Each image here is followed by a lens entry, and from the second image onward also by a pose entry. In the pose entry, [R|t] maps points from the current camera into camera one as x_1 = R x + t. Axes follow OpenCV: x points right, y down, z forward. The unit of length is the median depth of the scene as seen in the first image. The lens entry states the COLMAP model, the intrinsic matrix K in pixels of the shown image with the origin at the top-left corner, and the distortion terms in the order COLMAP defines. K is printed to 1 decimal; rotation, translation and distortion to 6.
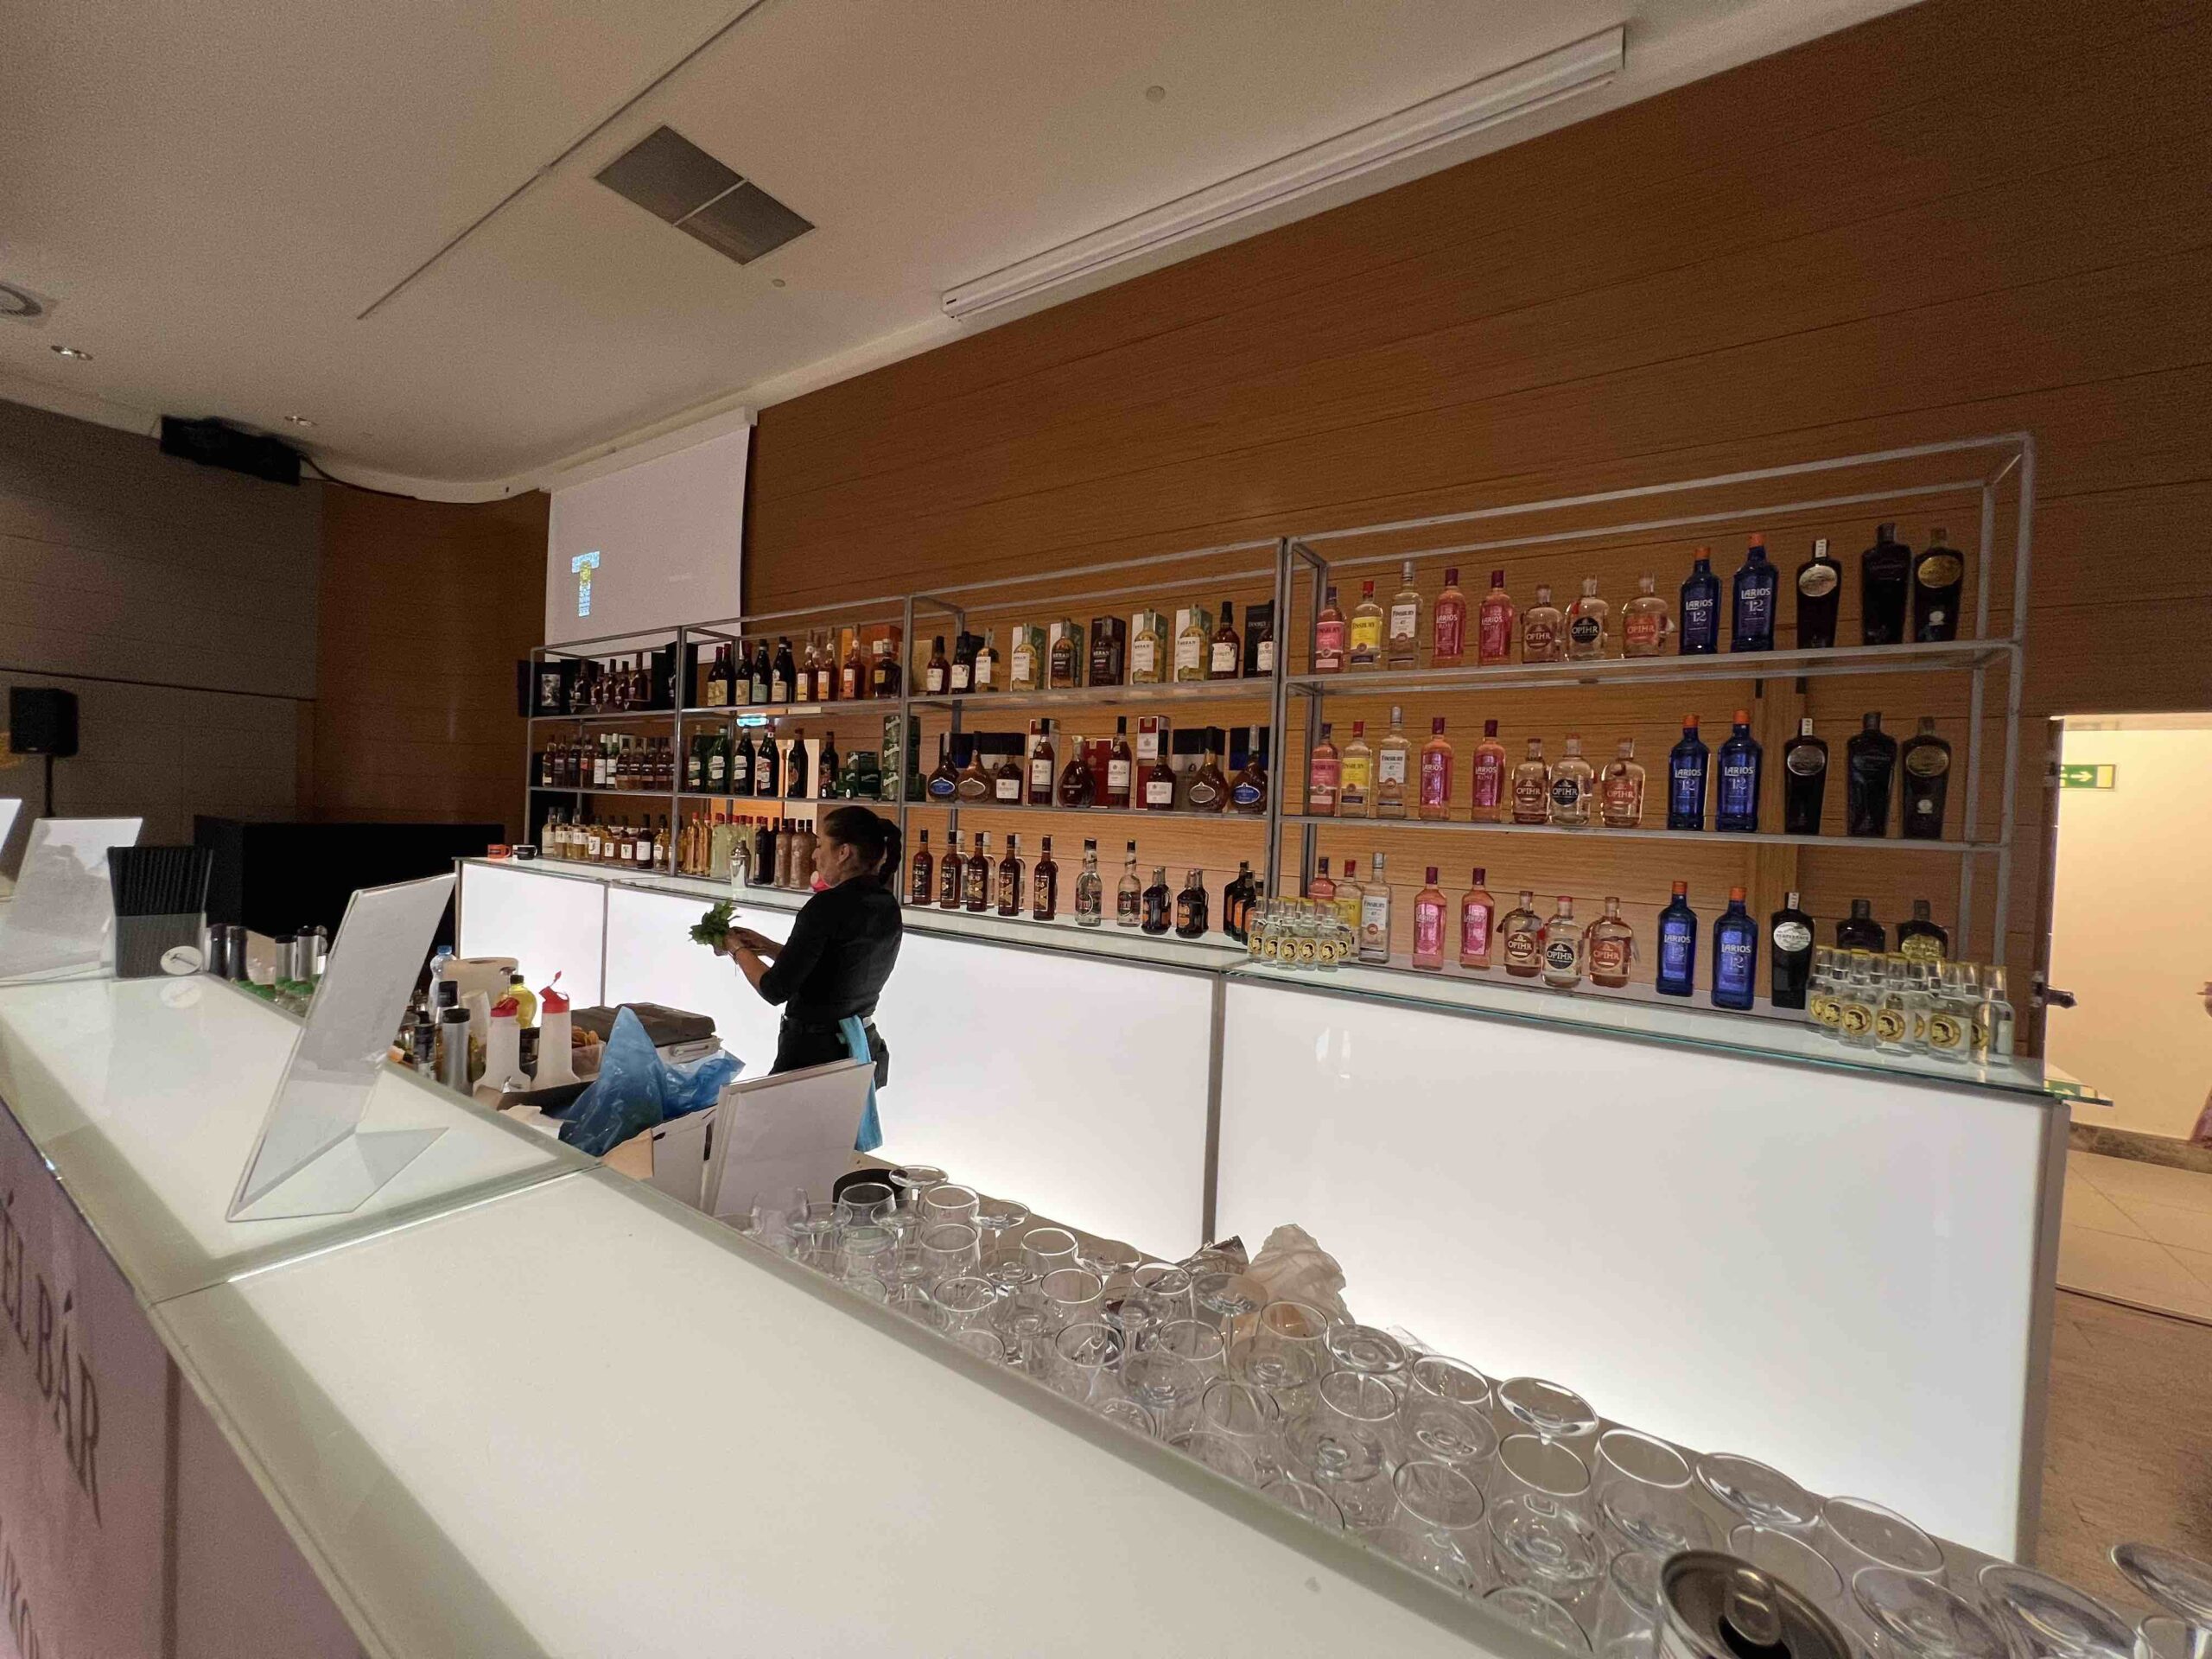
lens RADIAL K [[880.3, 0, 1093.9], [0, 880.3, 818.8], [0, 0, 1]] dist [-0.002009, 0.000910]
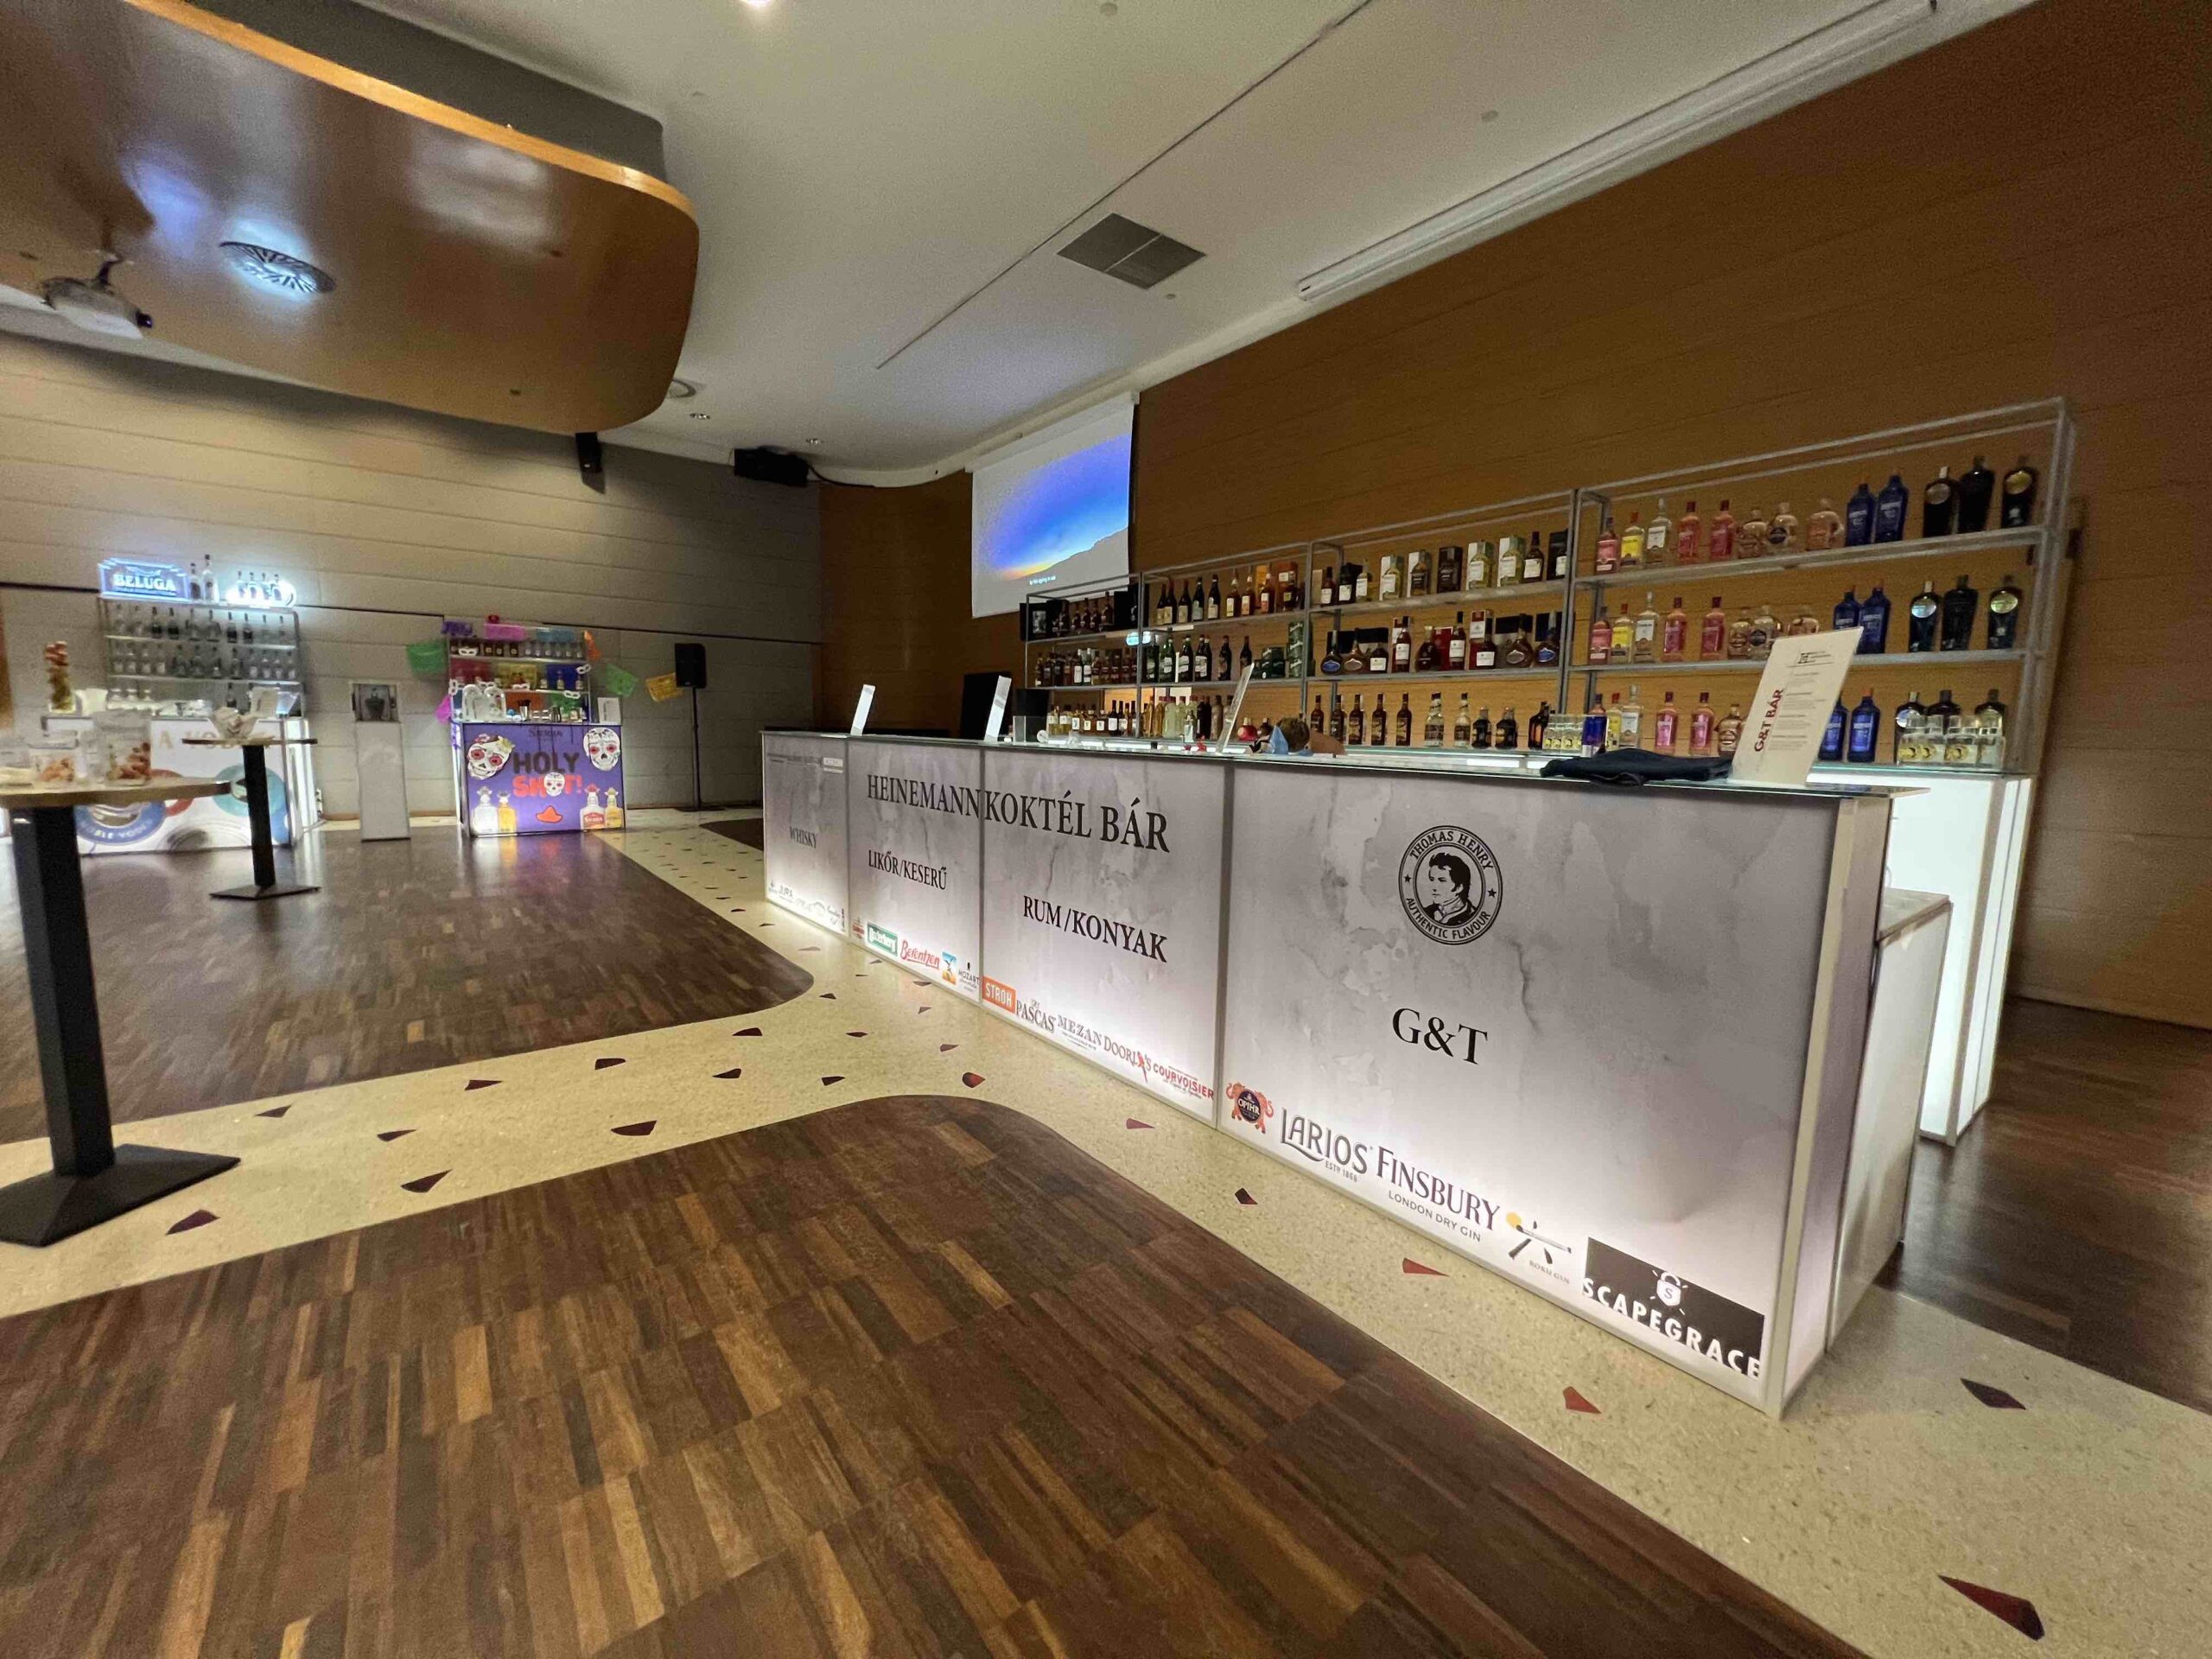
lens RADIAL K [[880.3, 0, 1096.6], [0, 880.3, 822.5], [0, 0, 1]] dist [-0.002009, 0.000910]
pose [[0.948757, 0.012184, -0.315772, -0.080114], [0.016781, 0.995904, 0.088846, 0.103684], [0.315561, -0.089592, 0.944666, -0.689035]]
